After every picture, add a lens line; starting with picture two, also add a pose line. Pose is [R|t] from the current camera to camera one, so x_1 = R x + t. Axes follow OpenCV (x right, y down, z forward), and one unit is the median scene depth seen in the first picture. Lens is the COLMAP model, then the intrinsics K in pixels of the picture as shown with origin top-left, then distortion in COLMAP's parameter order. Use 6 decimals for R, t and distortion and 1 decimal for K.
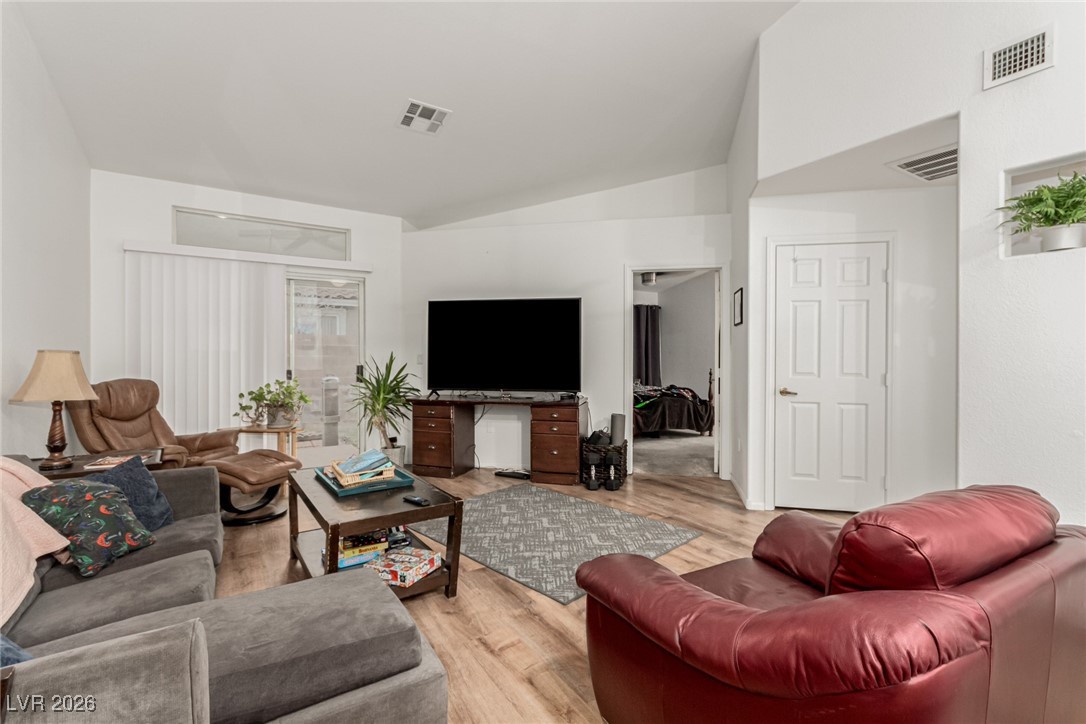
lens RADIAL K [[503.8, 0, 544.8], [0, 503.8, 357.5], [0, 0, 1]] dist [0.003570, 0.000686]
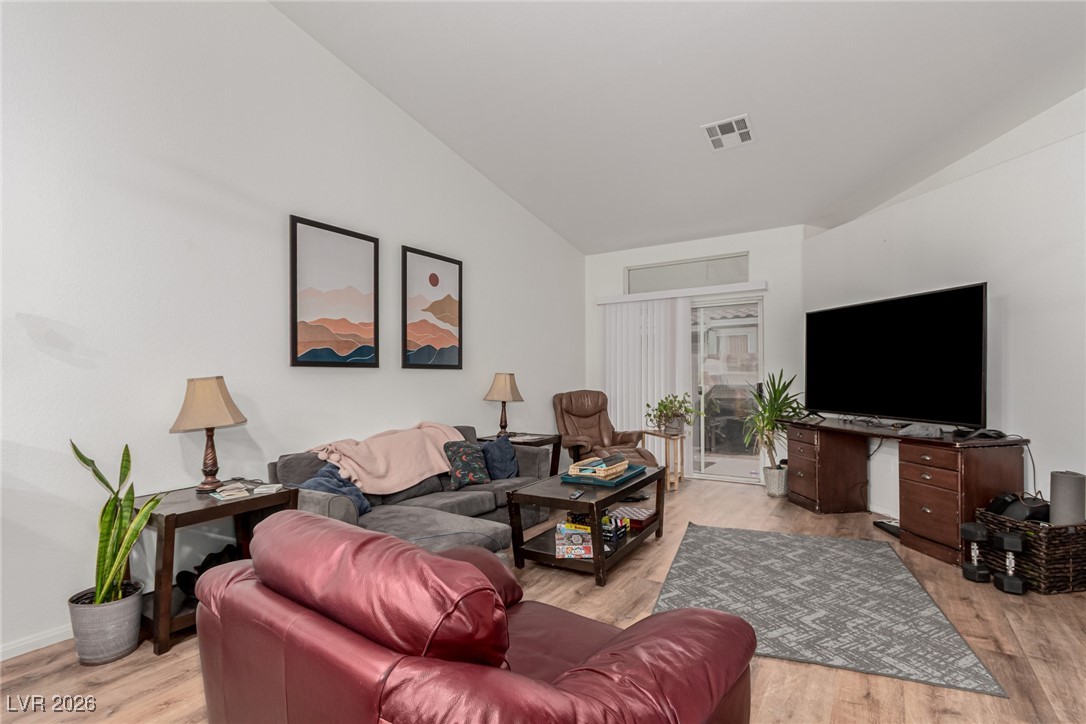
lens RADIAL K [[503.8, 0, 559.1], [0, 503.8, 377.0], [0, 0, 1]] dist [0.003570, 0.000686]
pose [[0.419393, -0.000065, -0.907805, 0.499714], [0.006313, 0.999976, 0.002845, -0.002414], [0.907783, -0.006925, 0.419383, 0.270456]]
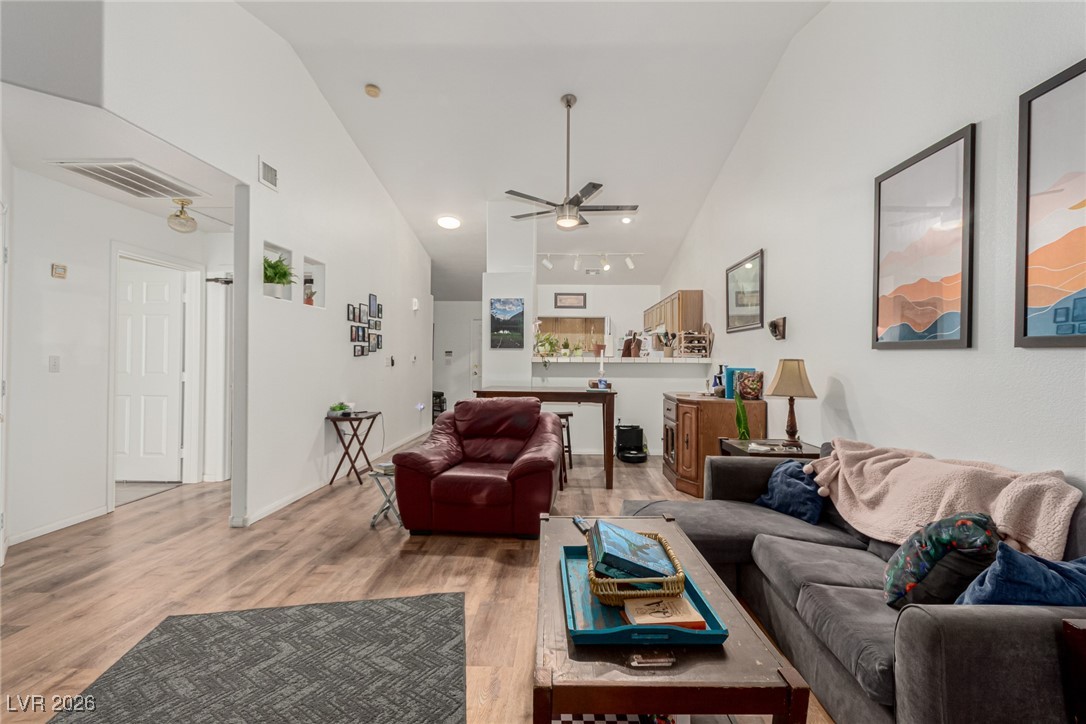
lens RADIAL K [[503.8, 0, 558.8], [0, 503.8, 353.9], [0, 0, 1]] dist [0.003570, 0.000686]
pose [[-0.835016, -0.000983, 0.550225, -0.422498], [-0.003377, 0.999989, -0.003338, -0.009539], [-0.550216, -0.004646, -0.835010, 1.056187]]
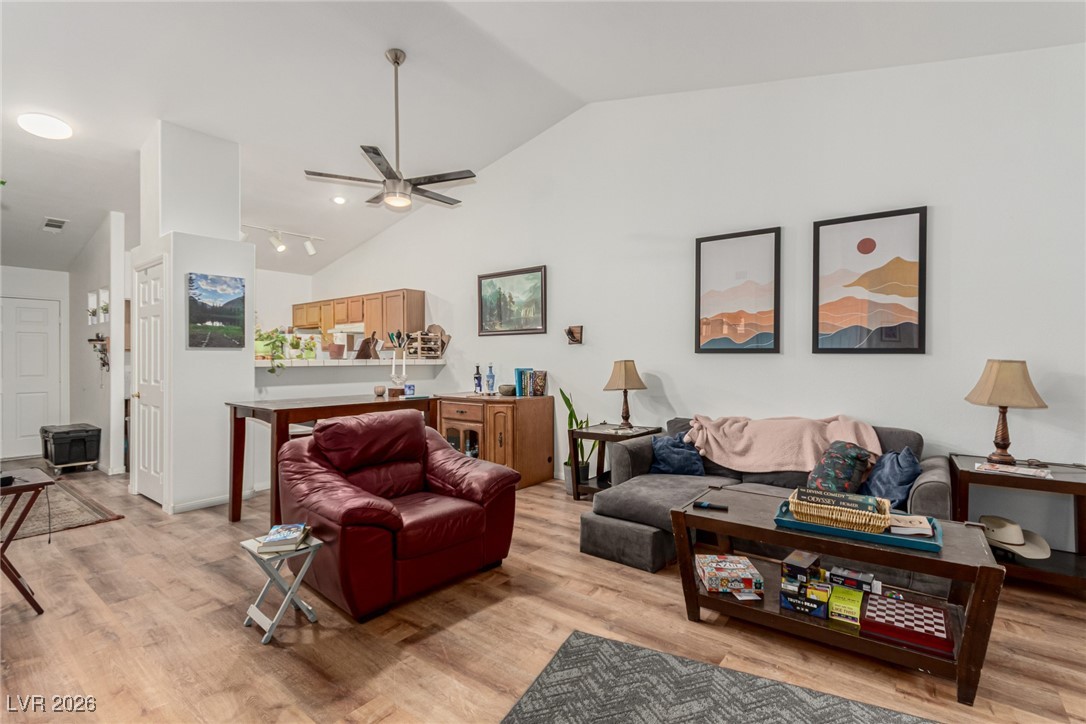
lens RADIAL K [[503.8, 0, 556.3], [0, 503.8, 354.4], [0, 0, 1]] dist [0.003570, 0.000686]
pose [[-0.936069, -0.001524, -0.351813, 0.240125], [-0.000511, 0.999995, -0.002974, -0.014270], [0.351816, -0.002604, -0.936066, 1.105441]]
